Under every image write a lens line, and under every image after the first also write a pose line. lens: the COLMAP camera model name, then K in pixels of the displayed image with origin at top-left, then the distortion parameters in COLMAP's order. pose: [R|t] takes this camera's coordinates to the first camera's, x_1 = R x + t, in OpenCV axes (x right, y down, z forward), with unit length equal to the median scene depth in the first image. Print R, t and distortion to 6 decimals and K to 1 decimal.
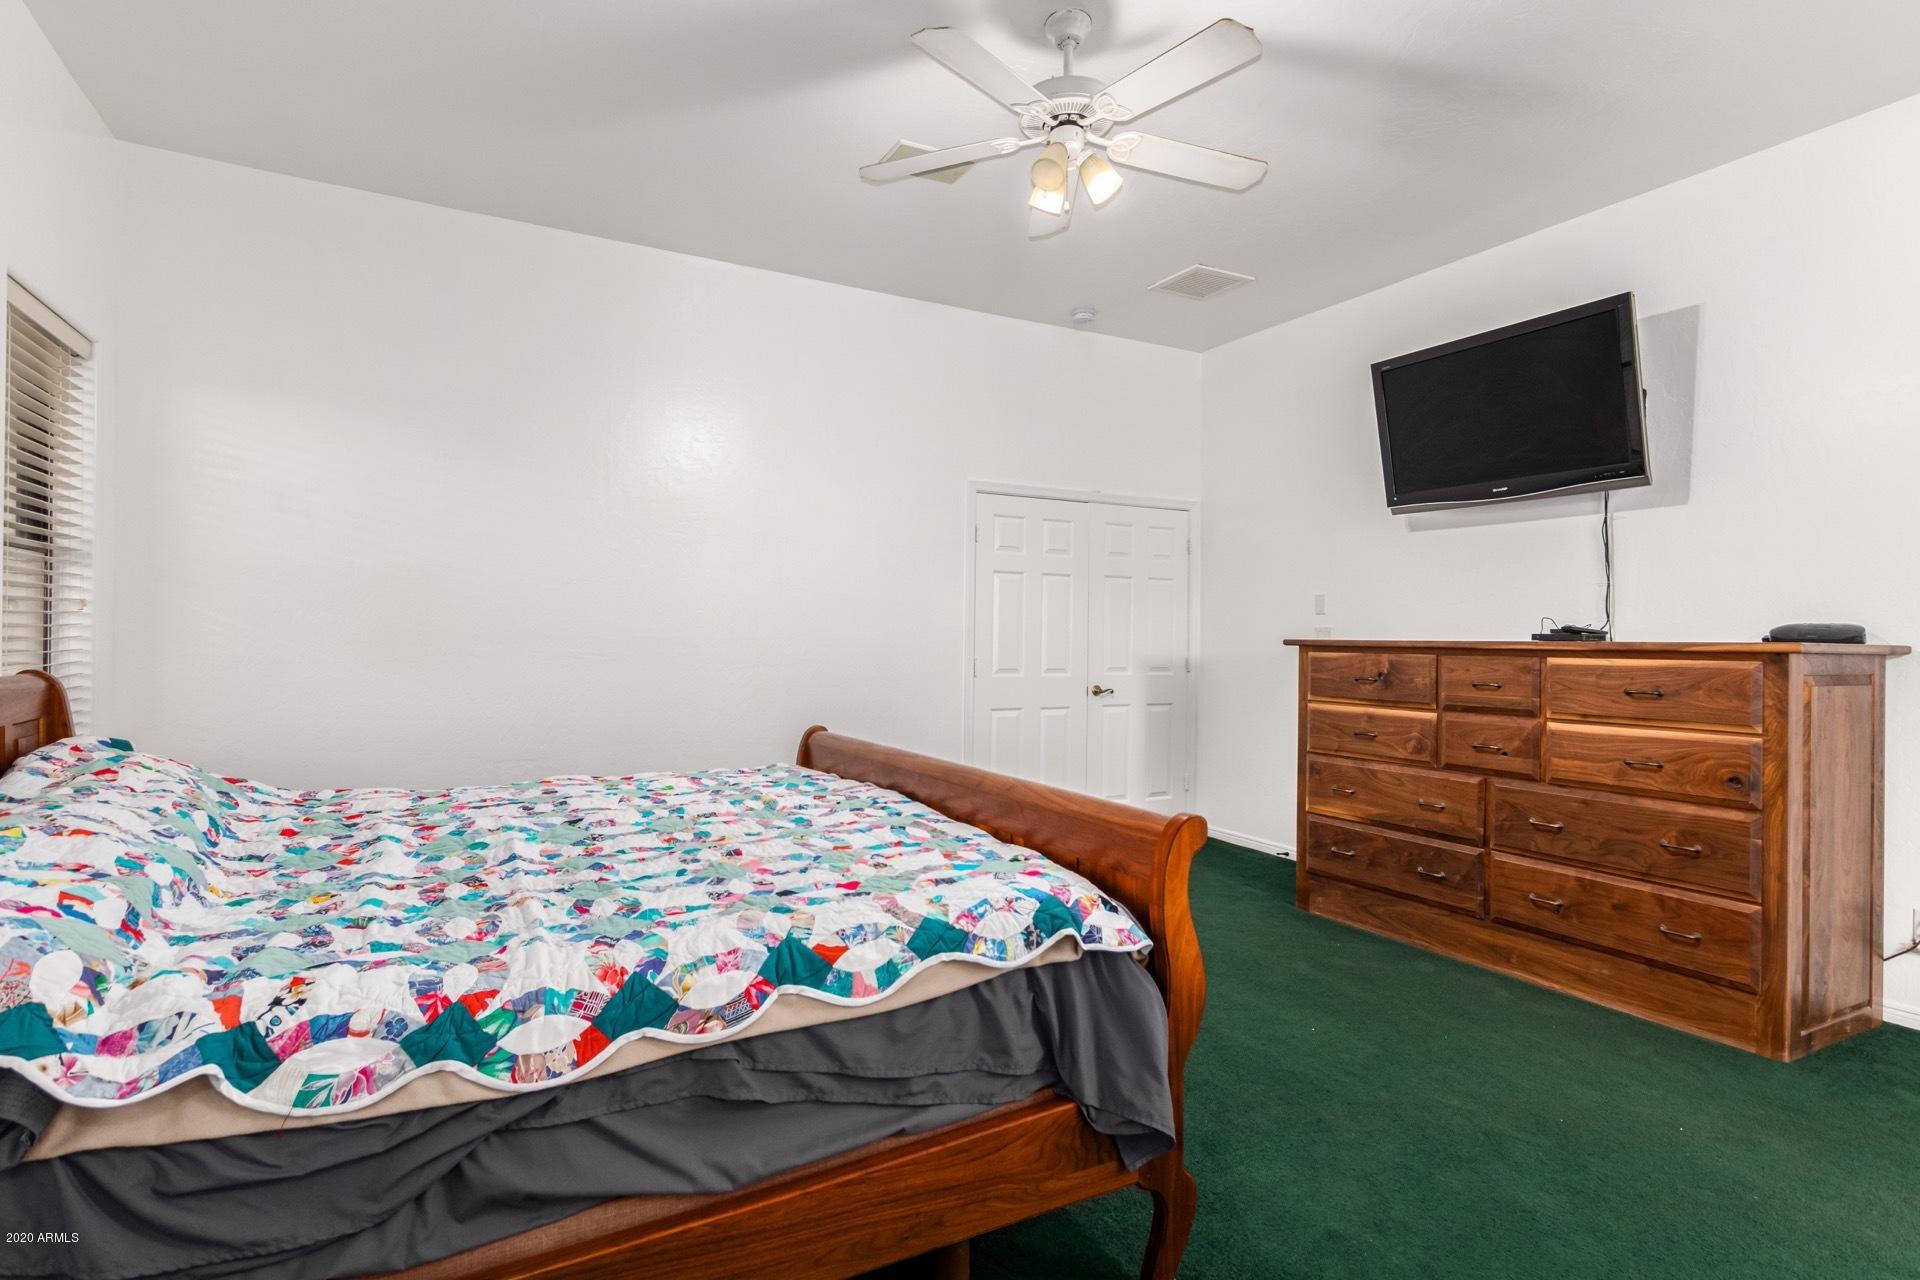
lens RADIAL K [[981.2, 0, 959.8], [0, 981.2, 625.5], [0, 0, 1]] dist [0.013311, 0.001754]
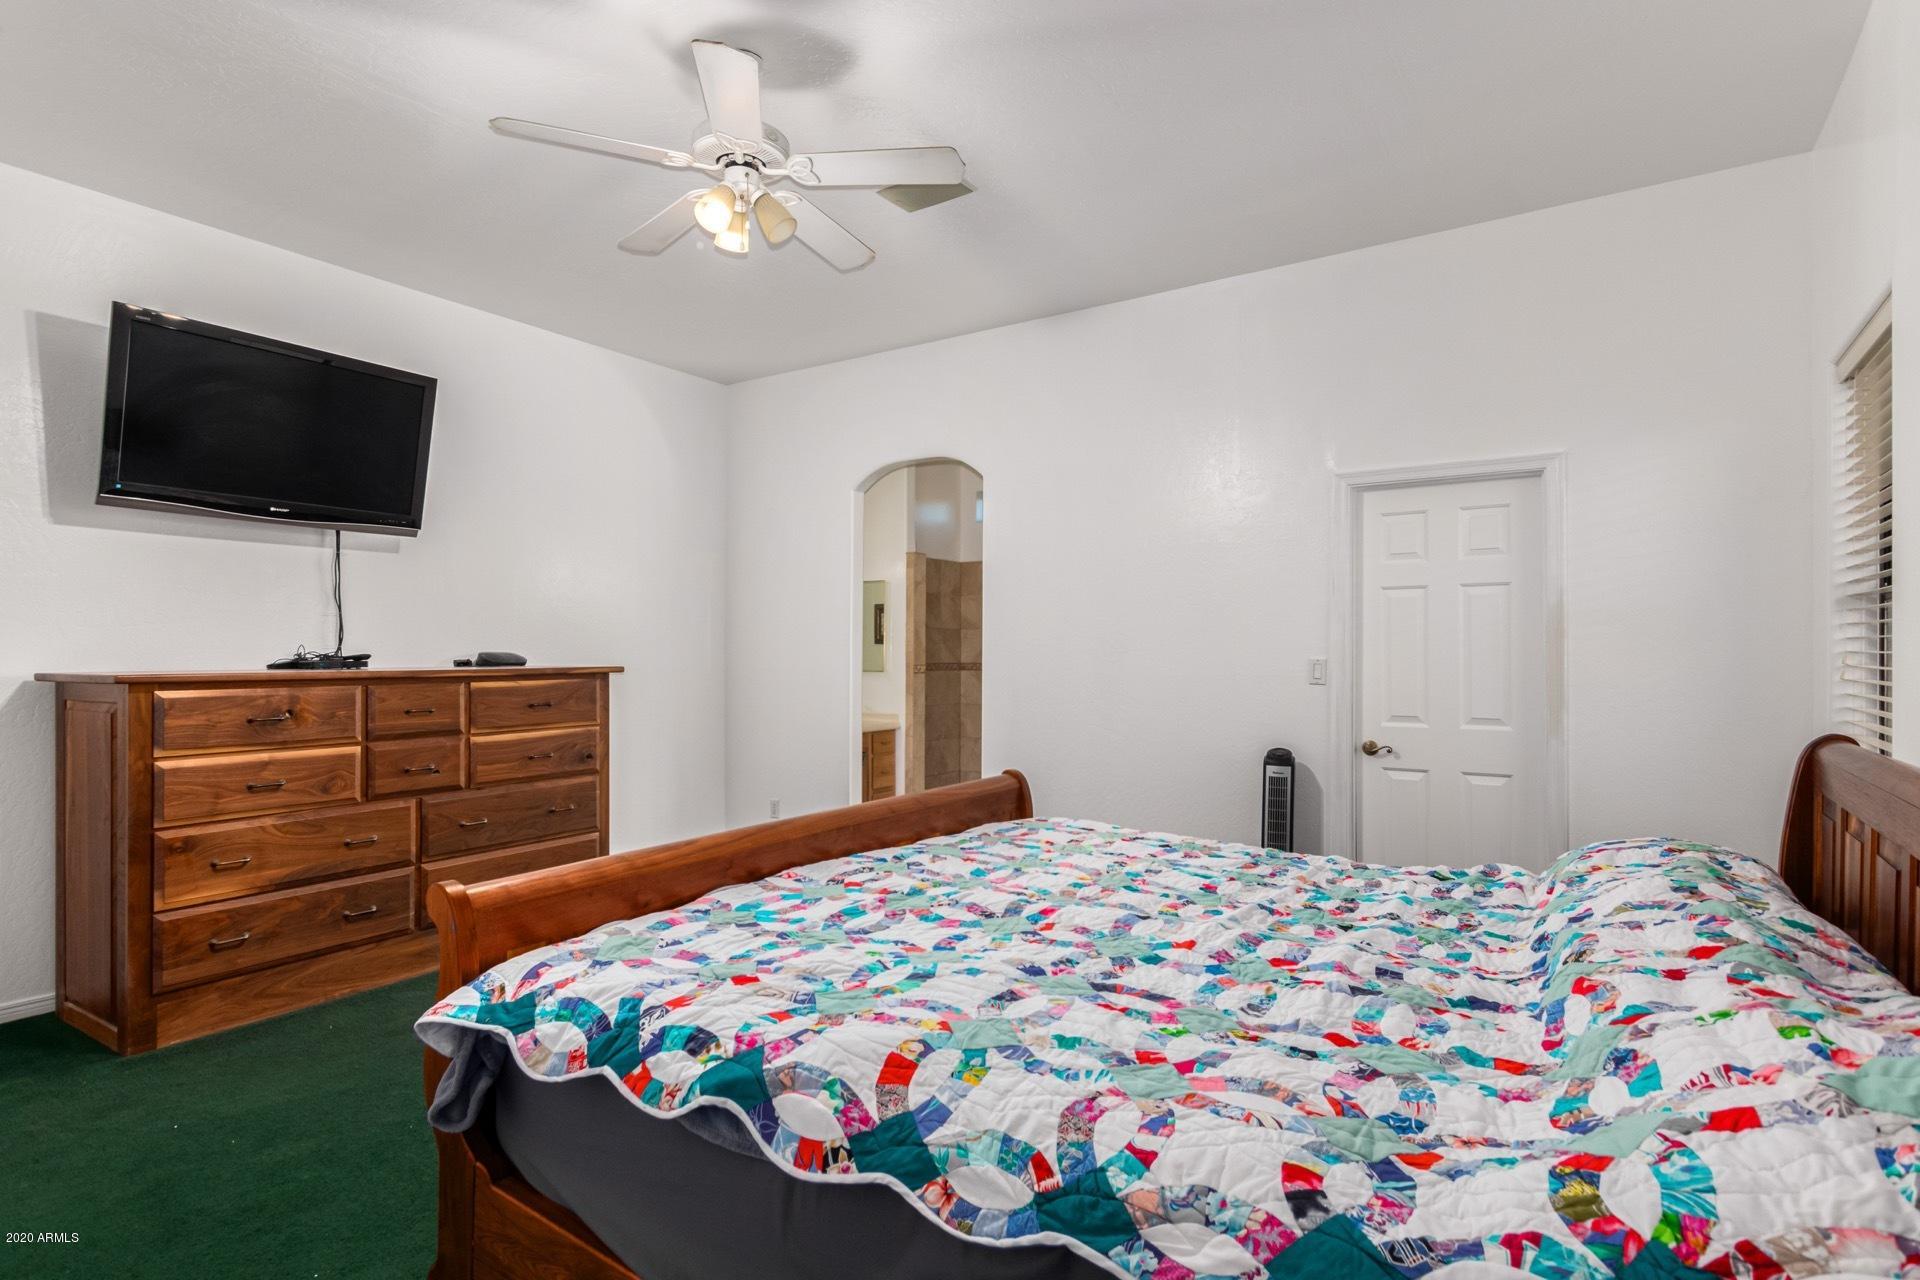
lens RADIAL K [[981.2, 0, 975.4], [0, 981.2, 654.6], [0, 0, 1]] dist [0.013311, 0.001754]
pose [[-0.470128, -0.000901, 0.882598, -0.699202], [-0.001878, 0.999998, 0.000021, -0.001530], [-0.882596, -0.001648, -0.470129, 0.985254]]
